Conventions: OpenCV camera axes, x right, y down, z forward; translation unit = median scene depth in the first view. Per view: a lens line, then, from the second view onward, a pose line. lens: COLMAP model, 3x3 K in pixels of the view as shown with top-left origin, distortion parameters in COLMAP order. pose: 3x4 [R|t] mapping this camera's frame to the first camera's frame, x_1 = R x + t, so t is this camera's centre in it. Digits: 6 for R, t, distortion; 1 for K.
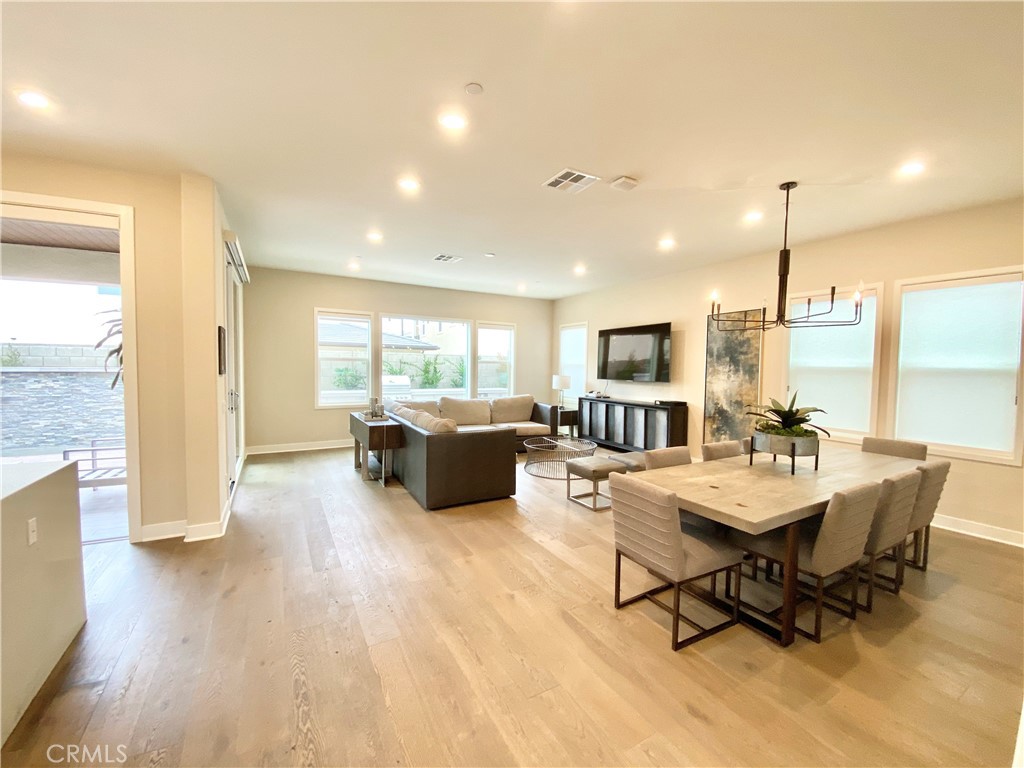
lens RADIAL K [[414.1, 0, 507.4], [0, 414.1, 383.9], [0, 0, 1]] dist [0.000391, -0.003939]
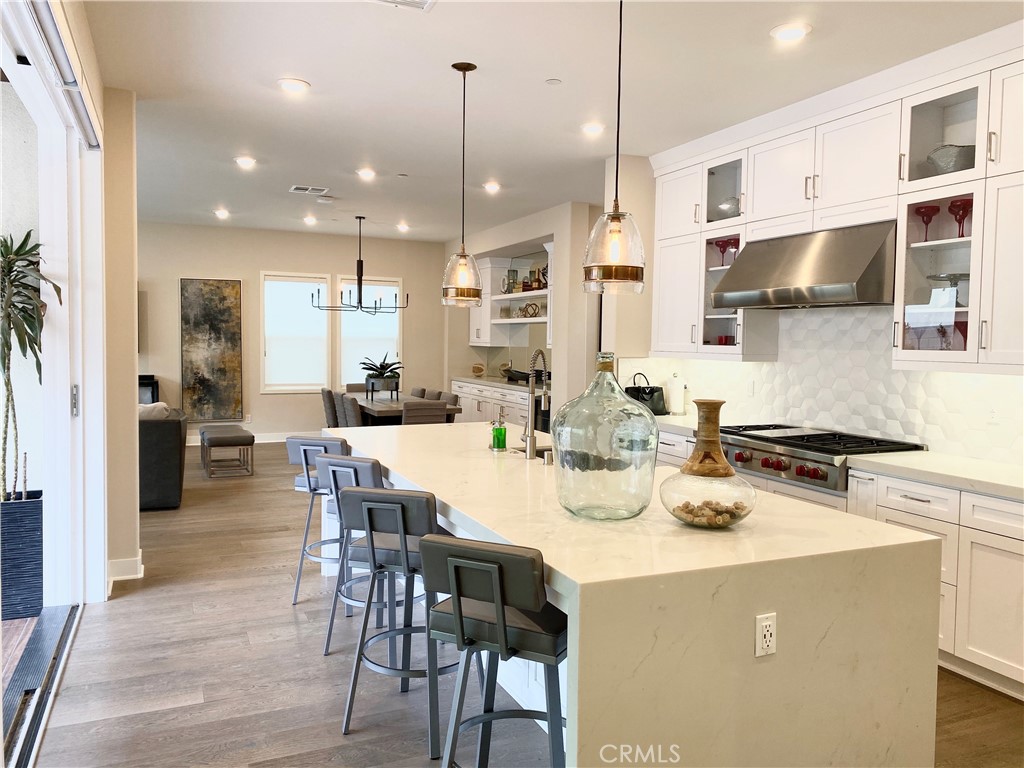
lens RADIAL K [[787.8, 0, 512.1], [0, 787.8, 379.9], [0, 0, 1]] dist [-0.043275, 0.051046]
pose [[0.071560, -0.057001, 0.995806, -1.287730], [0.034891, 0.997898, 0.054614, -0.010385], [-0.996826, 0.030836, 0.073398, 0.147410]]
